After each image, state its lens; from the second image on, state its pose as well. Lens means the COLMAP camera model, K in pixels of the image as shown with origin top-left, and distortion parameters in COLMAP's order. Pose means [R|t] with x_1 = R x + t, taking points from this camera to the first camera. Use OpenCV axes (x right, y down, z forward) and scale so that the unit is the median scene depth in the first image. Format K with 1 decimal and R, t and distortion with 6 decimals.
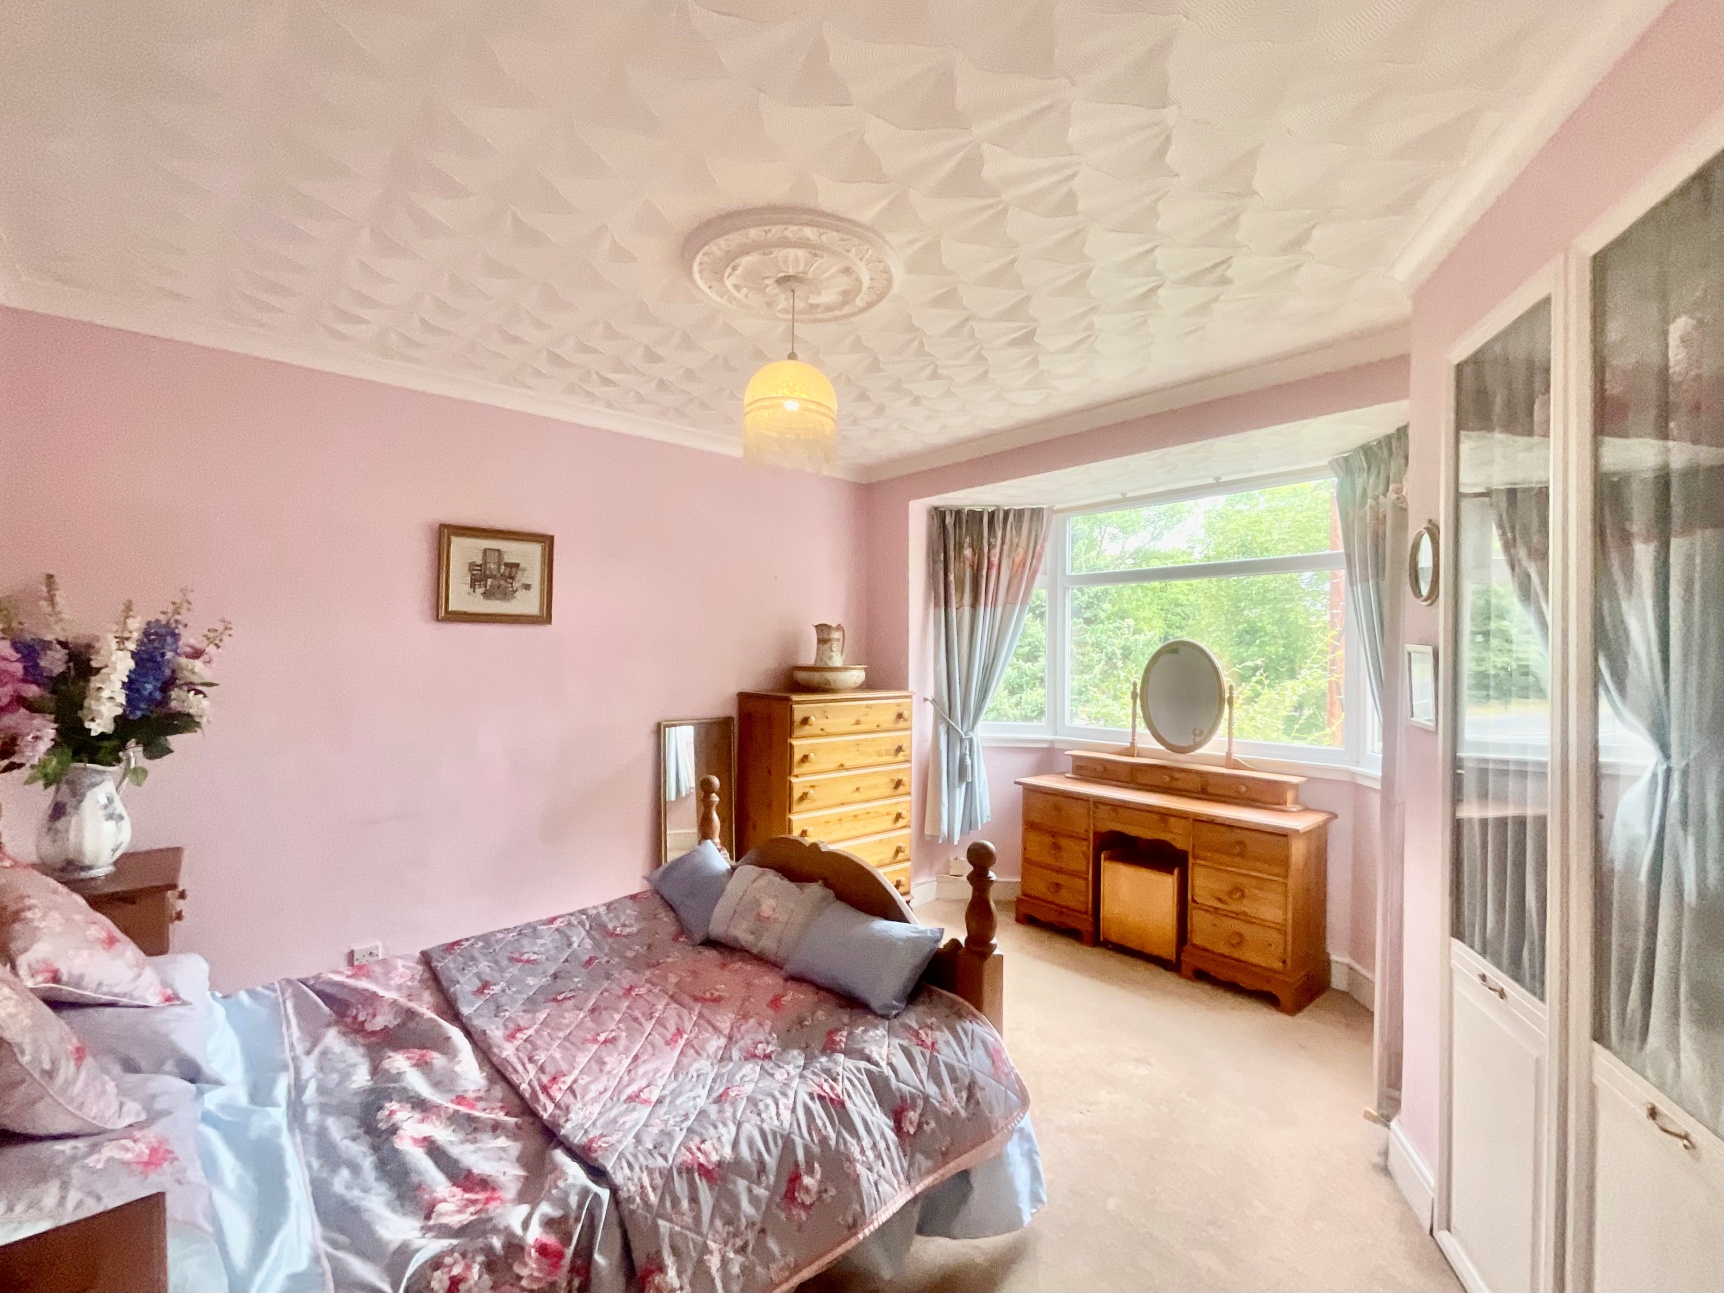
lens RADIAL K [[720.3, 0, 876.9], [0, 720.3, 645.5], [0, 0, 1]] dist [-0.000903, 0.000336]
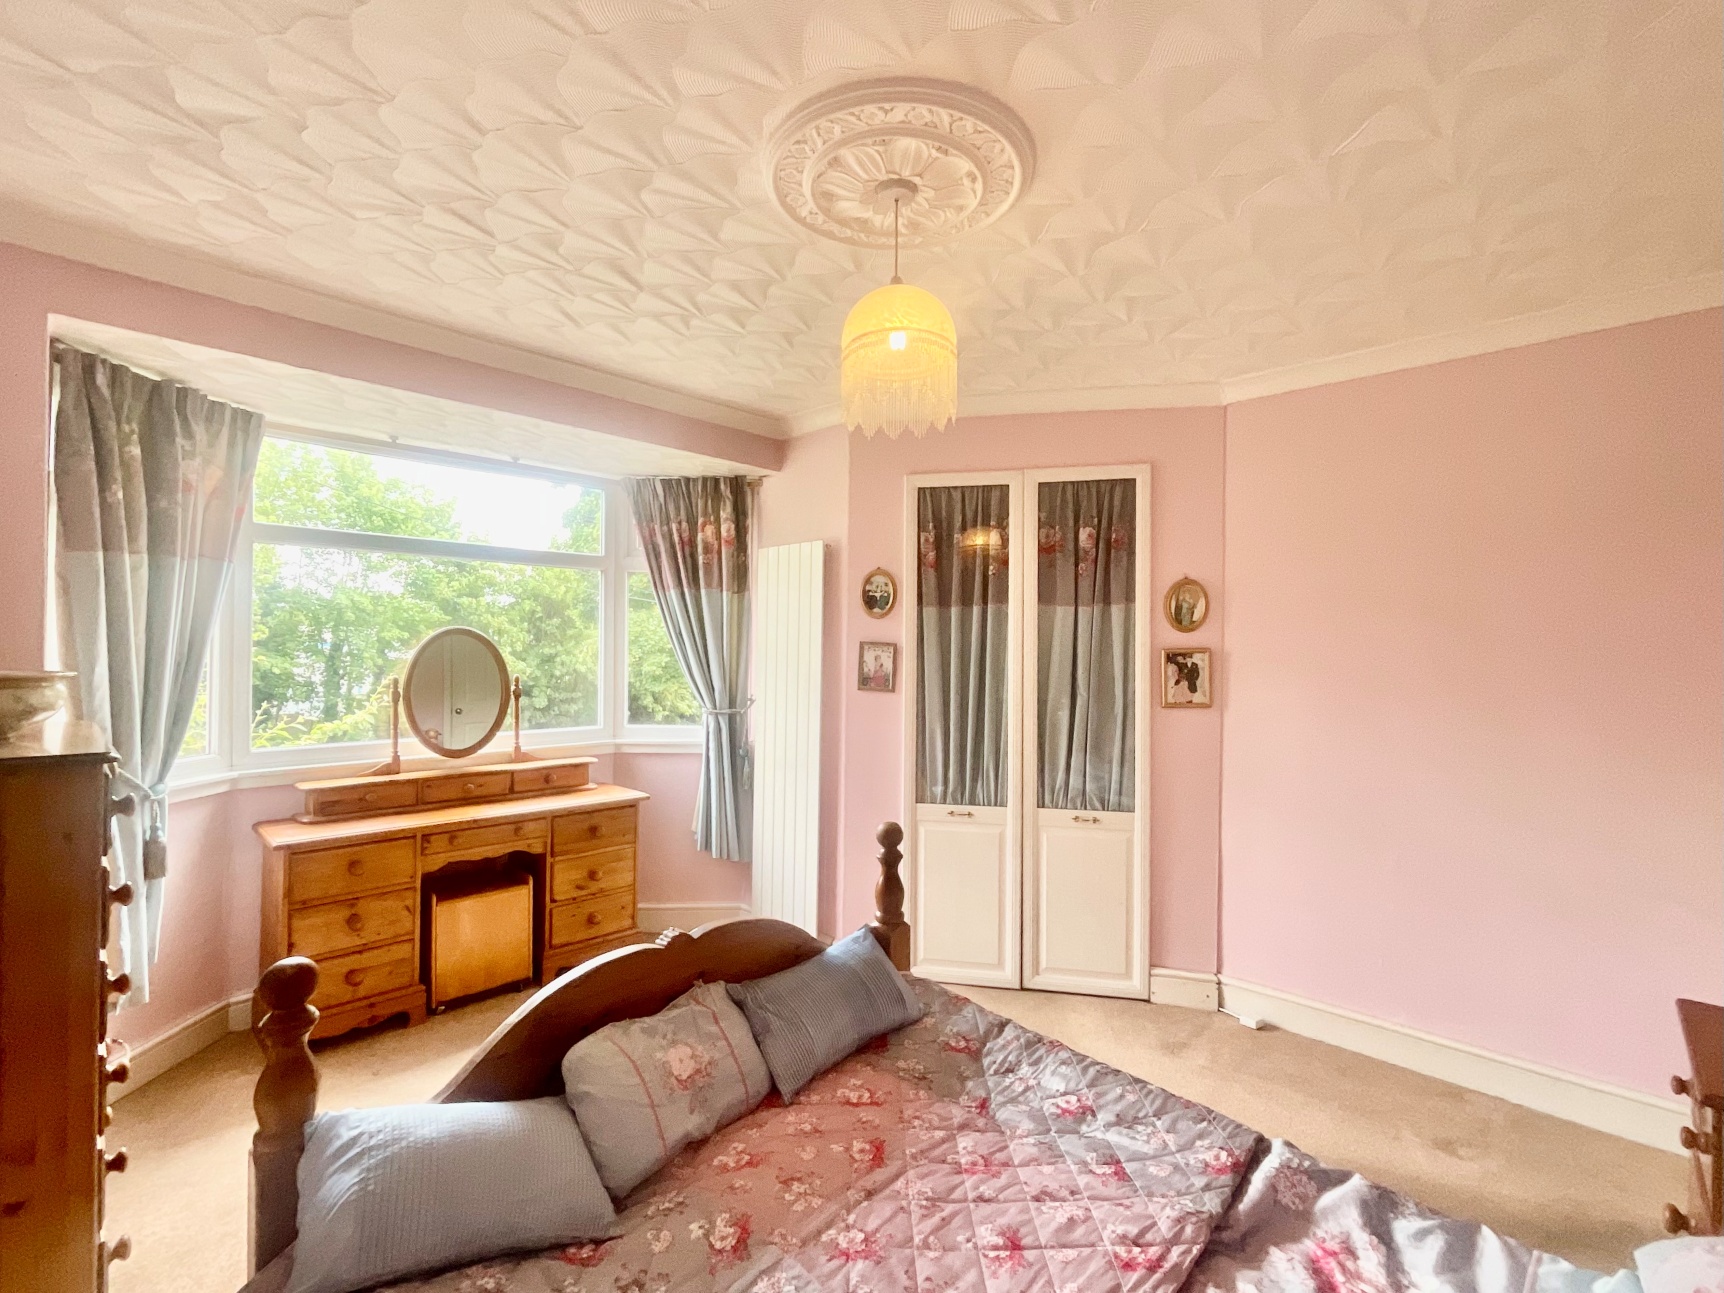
lens RADIAL K [[720.3, 0, 876.9], [0, 720.3, 645.5], [0, 0, 1]] dist [-0.000903, 0.000336]
pose [[-0.008953, -0.000645, 0.999960, -0.484979], [-0.019194, 0.999816, 0.000473, 0.003989], [-0.999776, -0.019189, -0.008964, 0.536424]]
